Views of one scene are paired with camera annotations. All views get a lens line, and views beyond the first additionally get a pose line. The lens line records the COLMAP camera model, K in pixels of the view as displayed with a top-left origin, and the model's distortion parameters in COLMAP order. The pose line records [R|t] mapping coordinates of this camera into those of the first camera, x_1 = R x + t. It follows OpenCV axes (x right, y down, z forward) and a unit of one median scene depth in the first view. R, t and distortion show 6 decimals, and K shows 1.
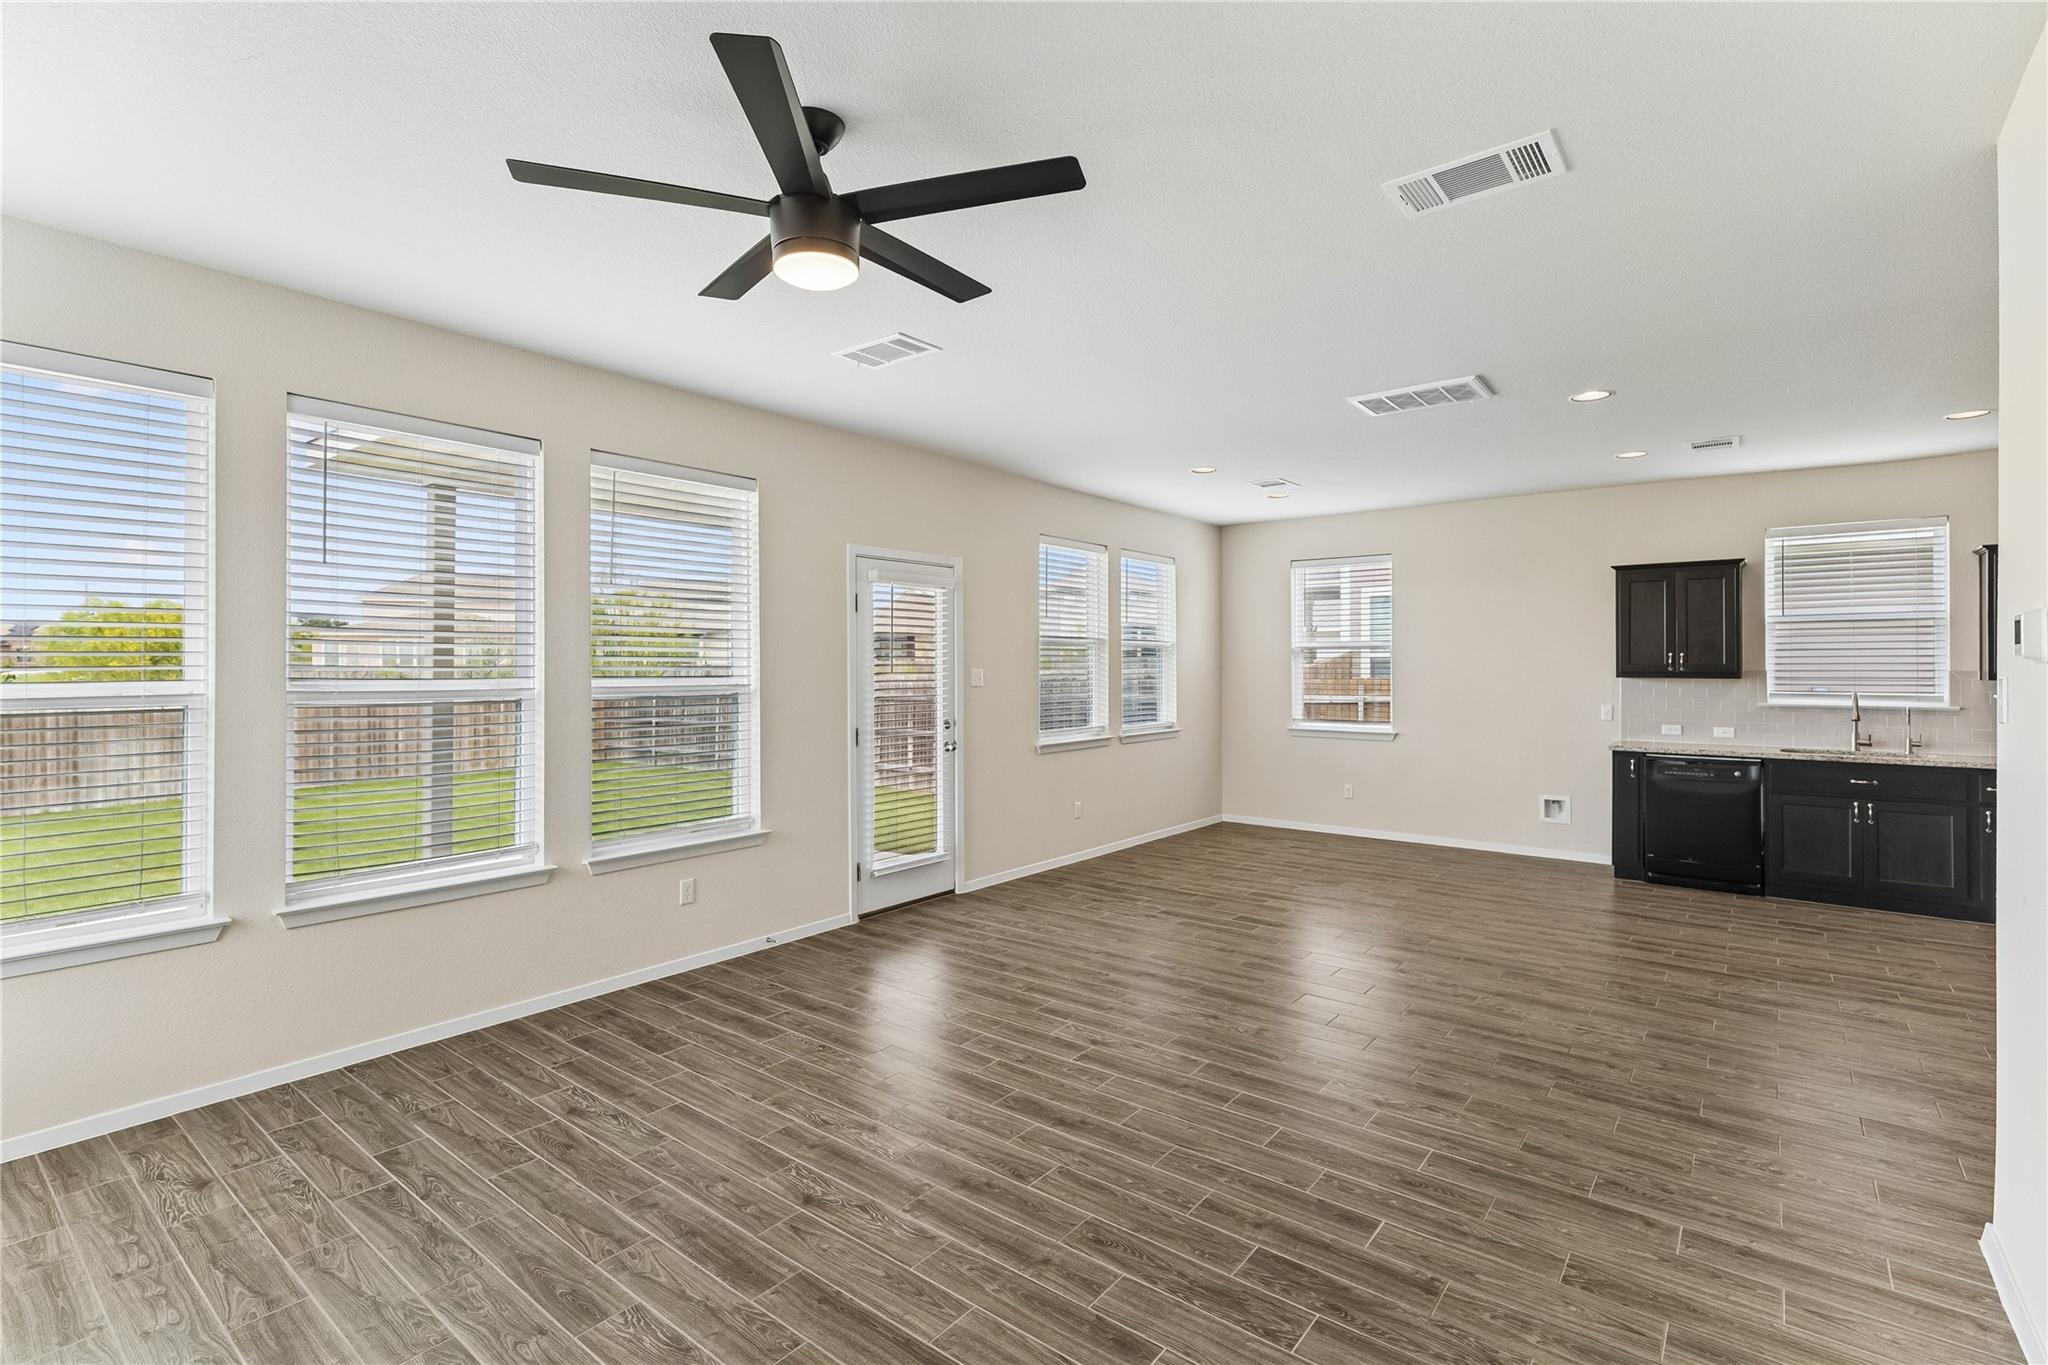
lens RADIAL K [[941.2, 0, 1026.1], [0, 941.2, 675.5], [0, 0, 1]] dist [0.009107, -0.002207]
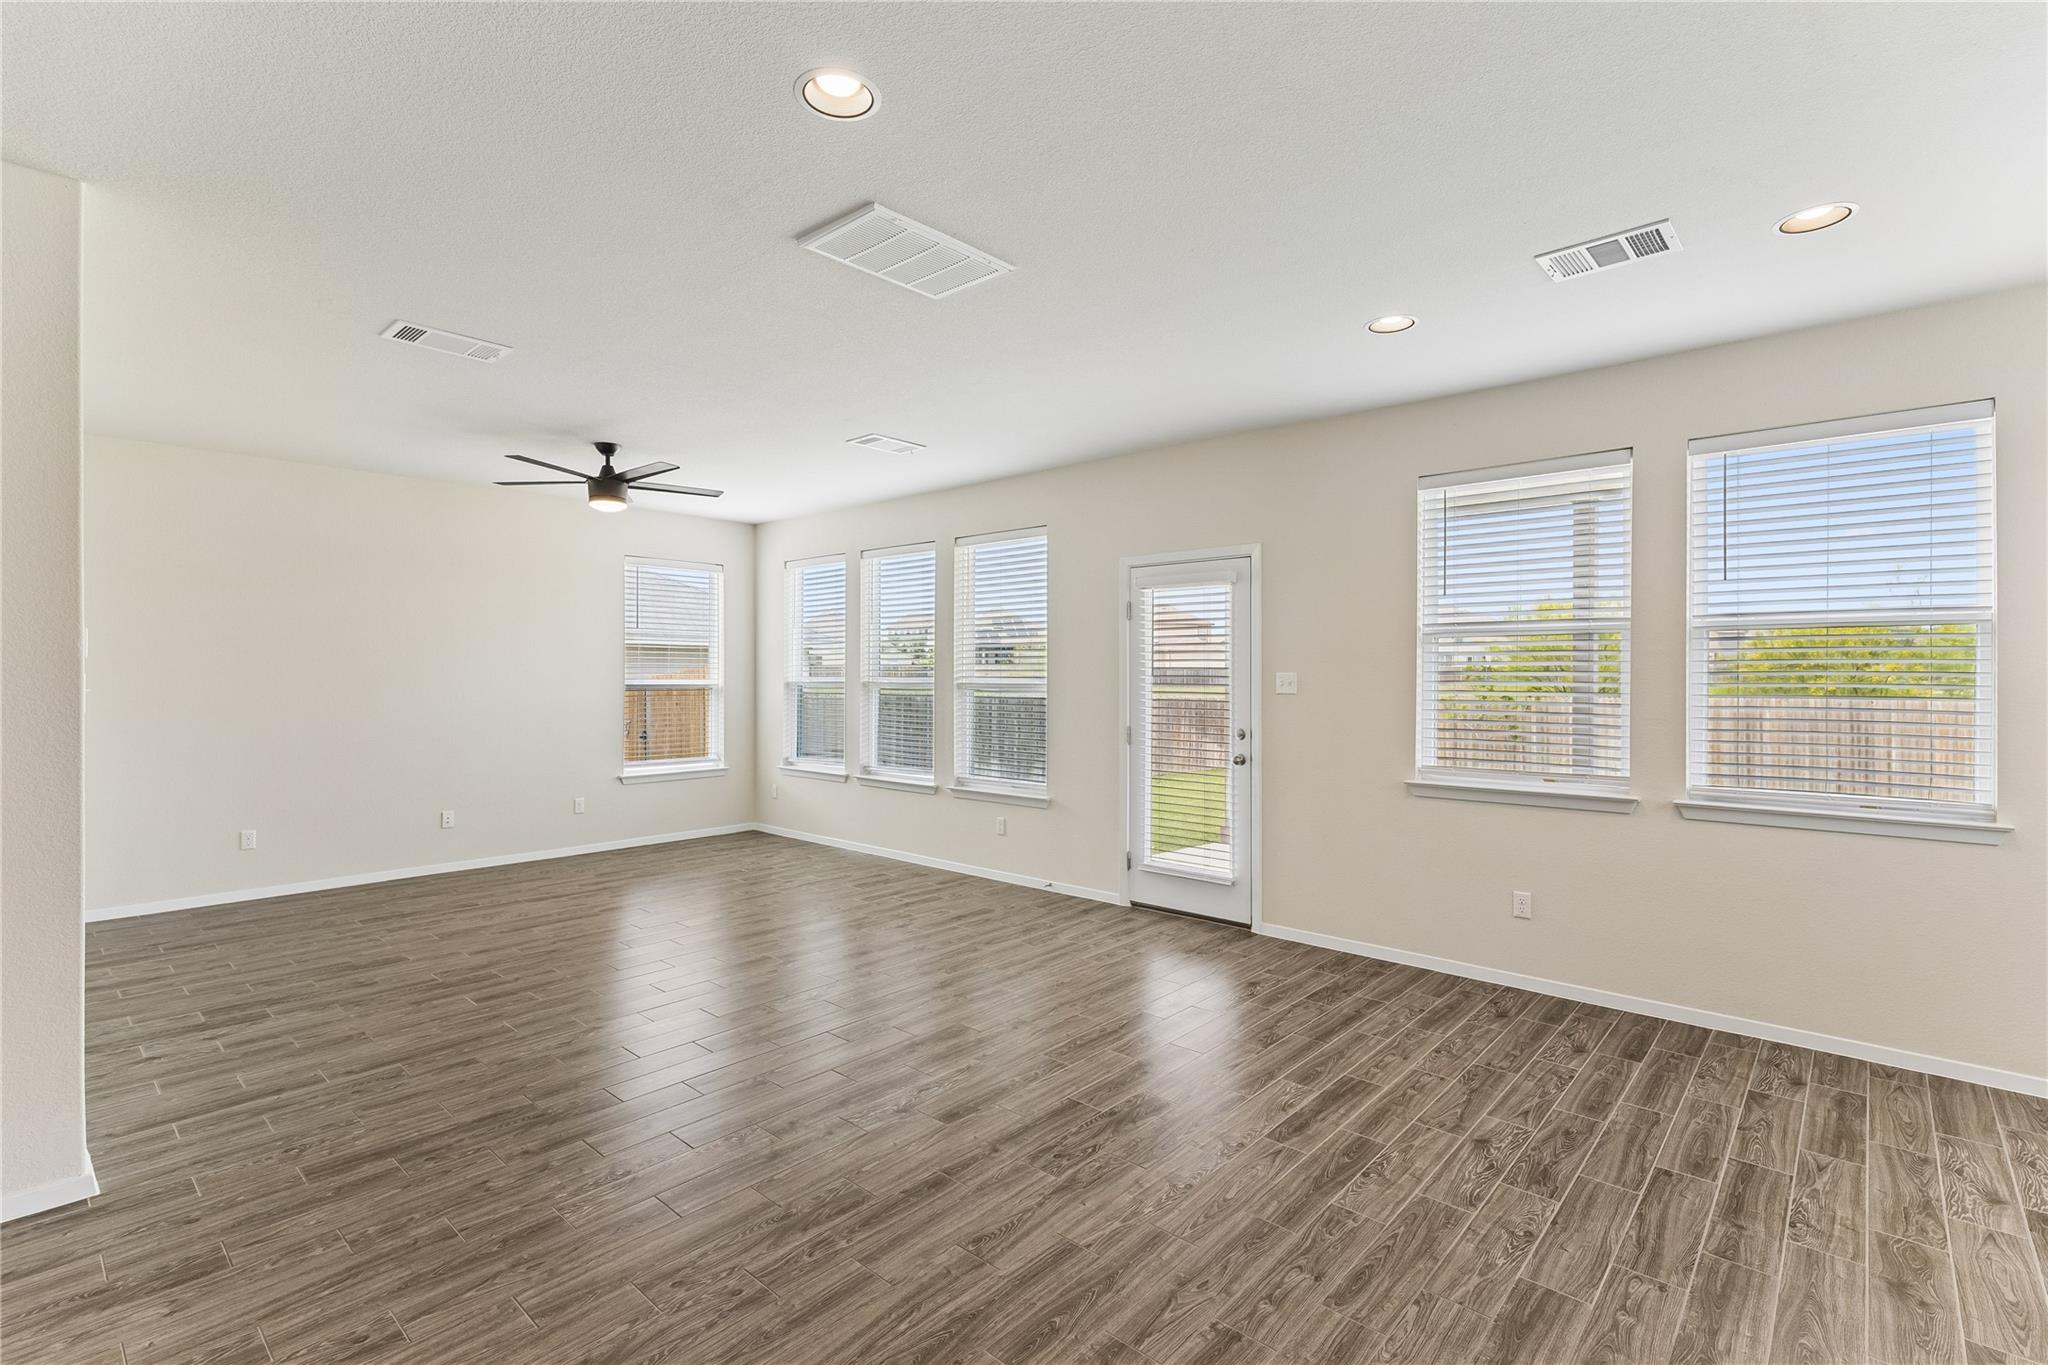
lens RADIAL K [[941.2, 0, 1022.9], [0, 941.2, 668.0], [0, 0, 1]] dist [0.009107, -0.002207]
pose [[-0.070341, -0.007006, -0.997498, 1.262551], [-0.009880, 0.999931, -0.006327, -0.004026], [0.997474, 0.009410, -0.070405, 1.329844]]
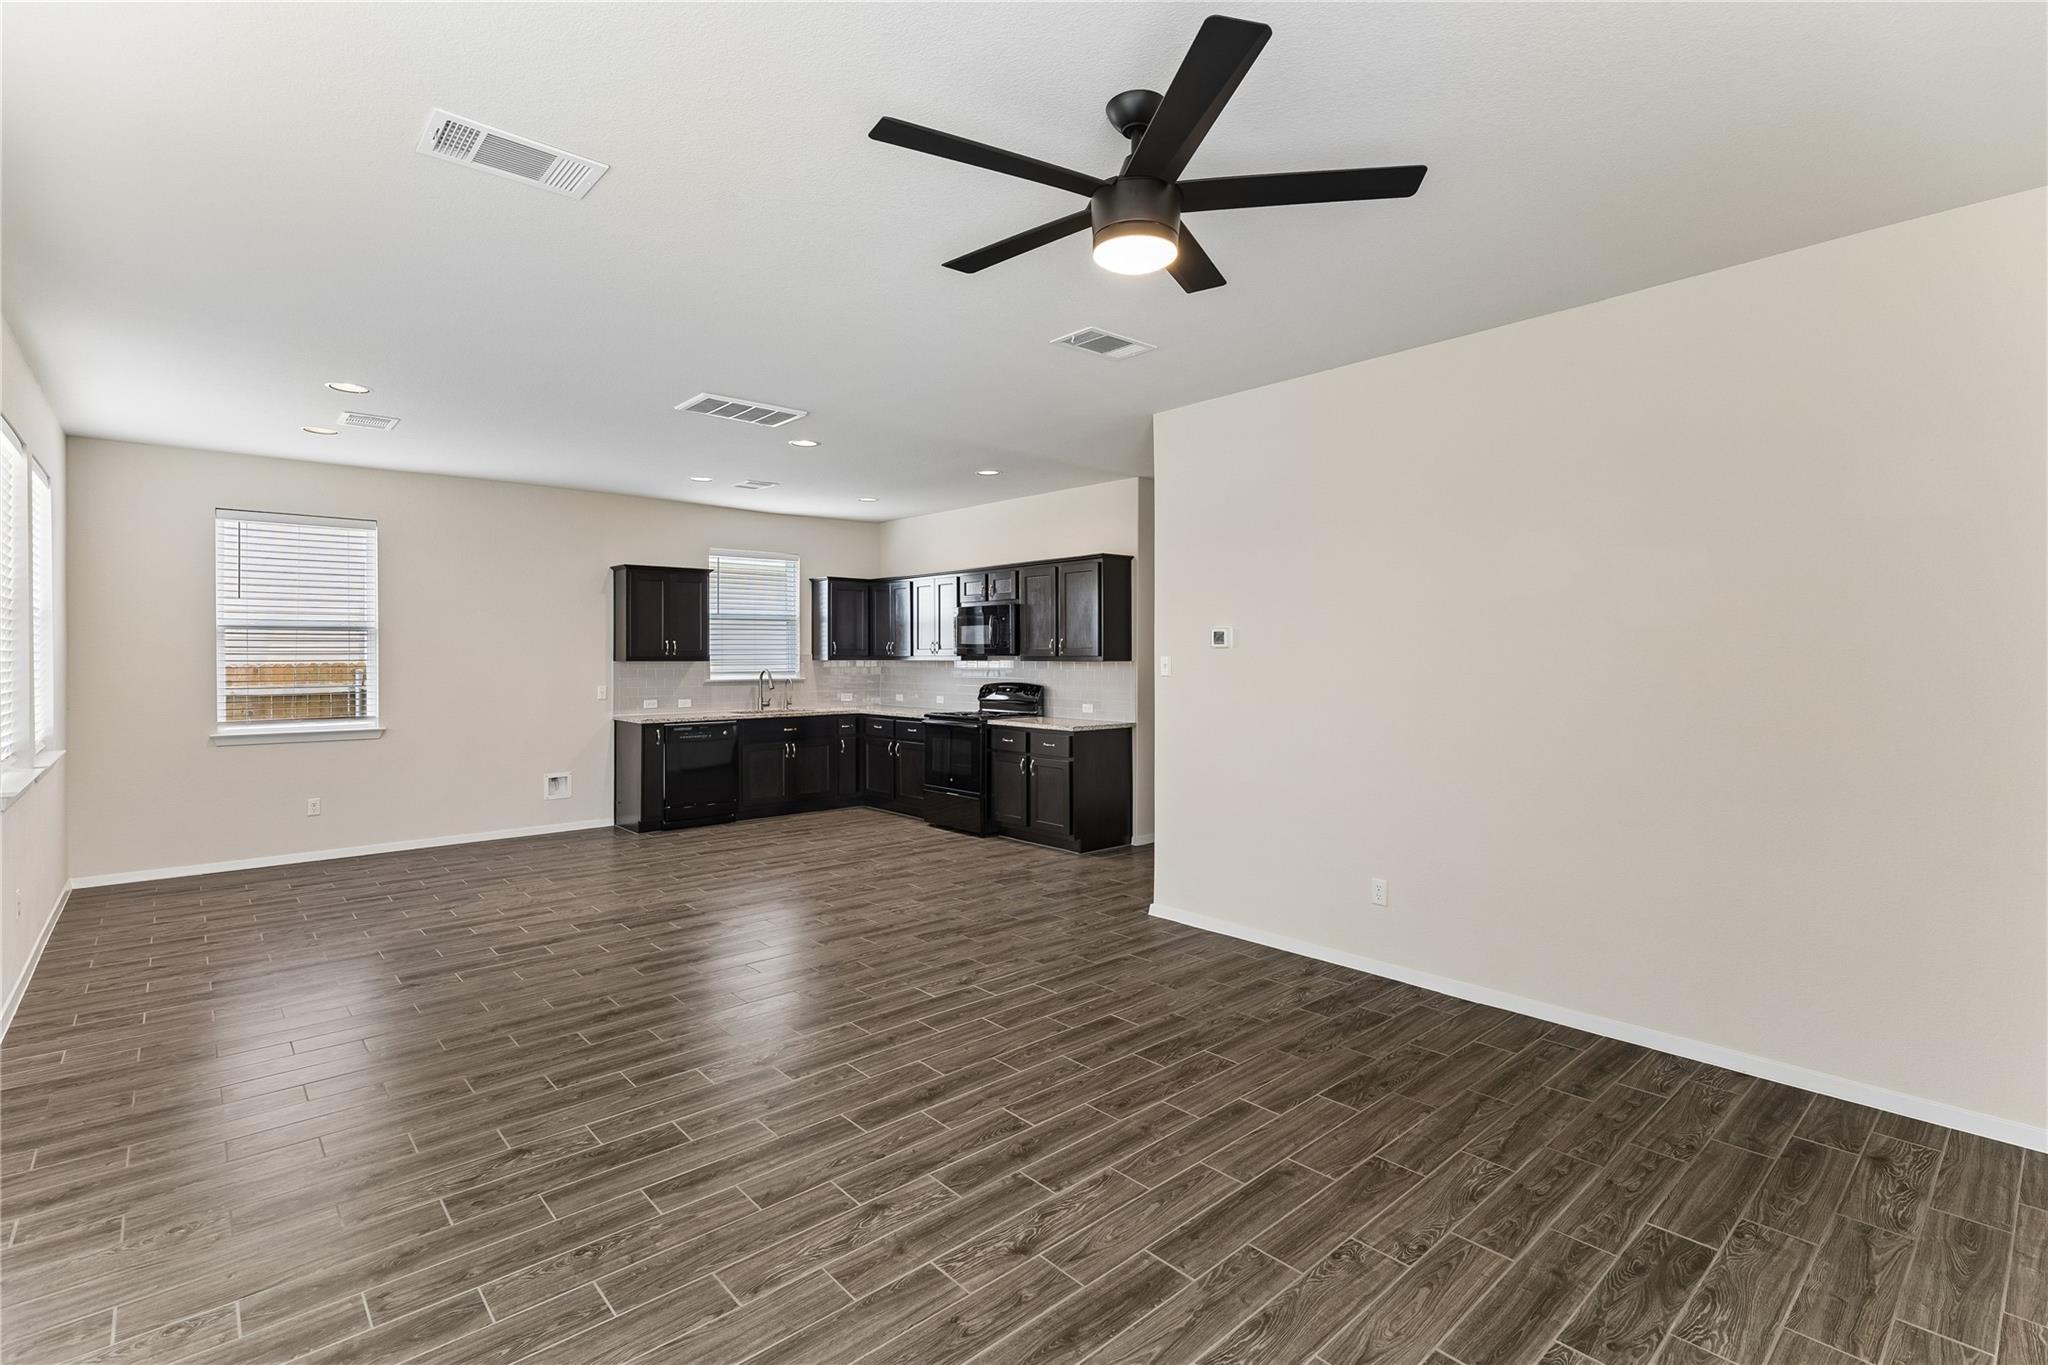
lens RADIAL K [[941.2, 0, 1022.3], [0, 941.2, 651.6], [0, 0, 1]] dist [0.009107, -0.002207]
pose [[0.178788, 0.001952, 0.983886, -0.734593], [0.009989, 0.999943, -0.003799, -0.000325], [-0.983837, 0.010508, 0.178759, 0.558323]]
